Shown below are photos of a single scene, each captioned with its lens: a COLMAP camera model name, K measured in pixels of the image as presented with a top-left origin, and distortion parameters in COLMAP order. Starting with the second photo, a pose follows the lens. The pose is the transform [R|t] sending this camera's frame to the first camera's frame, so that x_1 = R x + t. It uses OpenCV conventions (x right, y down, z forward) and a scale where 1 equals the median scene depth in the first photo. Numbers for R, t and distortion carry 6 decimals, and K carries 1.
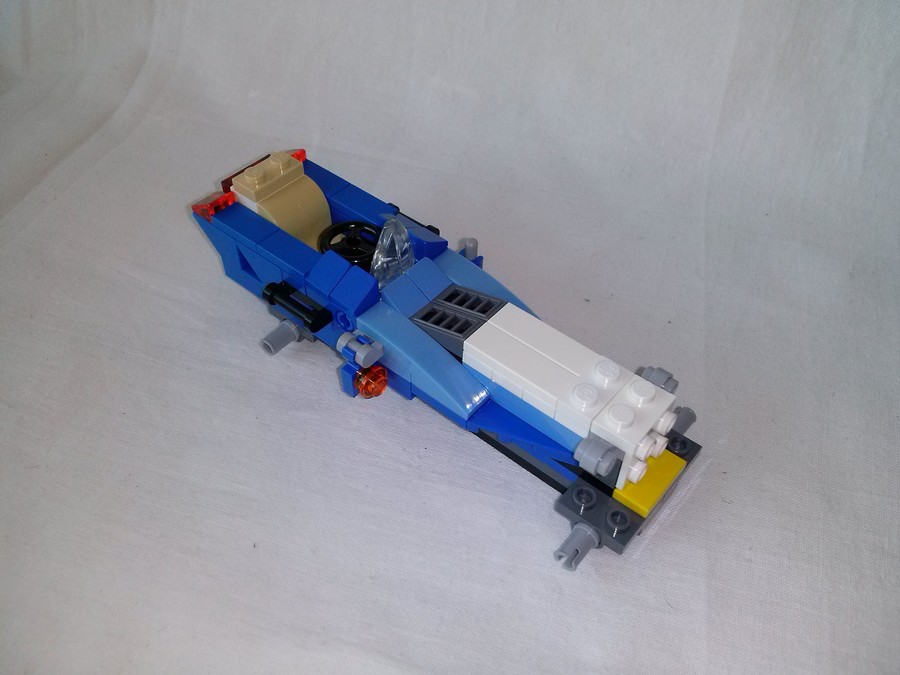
lens RADIAL K [[835.1, 0, 439.8], [0, 835.1, 348.4], [0, 0, 1]] dist [-0.002535, -0.126763]
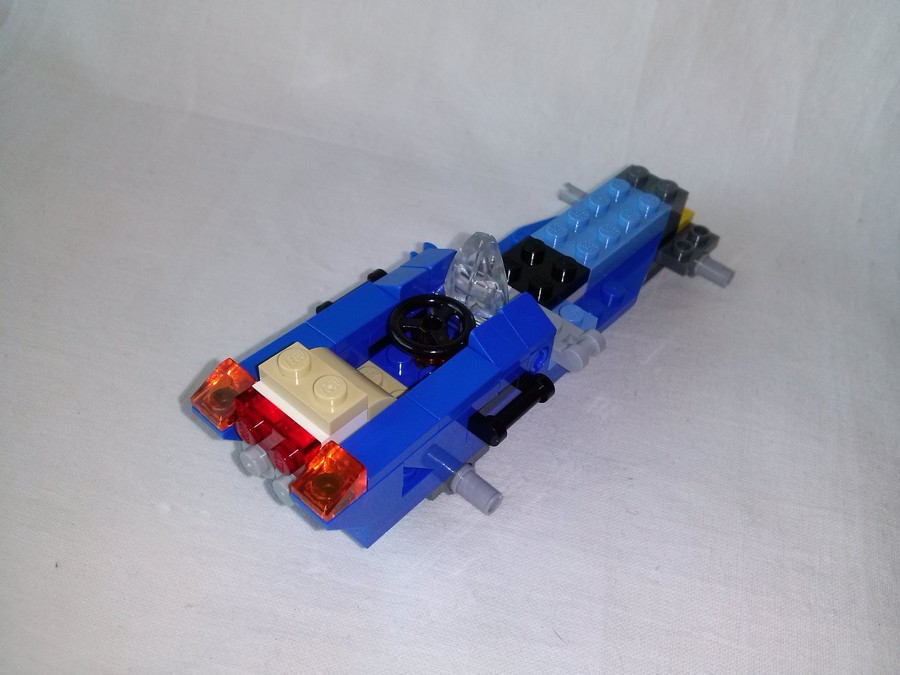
lens RADIAL K [[835.1, 0, 447.4], [0, 835.1, 351.6], [0, 0, 1]] dist [-0.002535, -0.126763]
pose [[0.997305, 0.014216, 0.071981, 0.090056], [-0.012389, 0.999591, -0.025763, 0.042462], [-0.072318, 0.024802, 0.997073, 0.154598]]
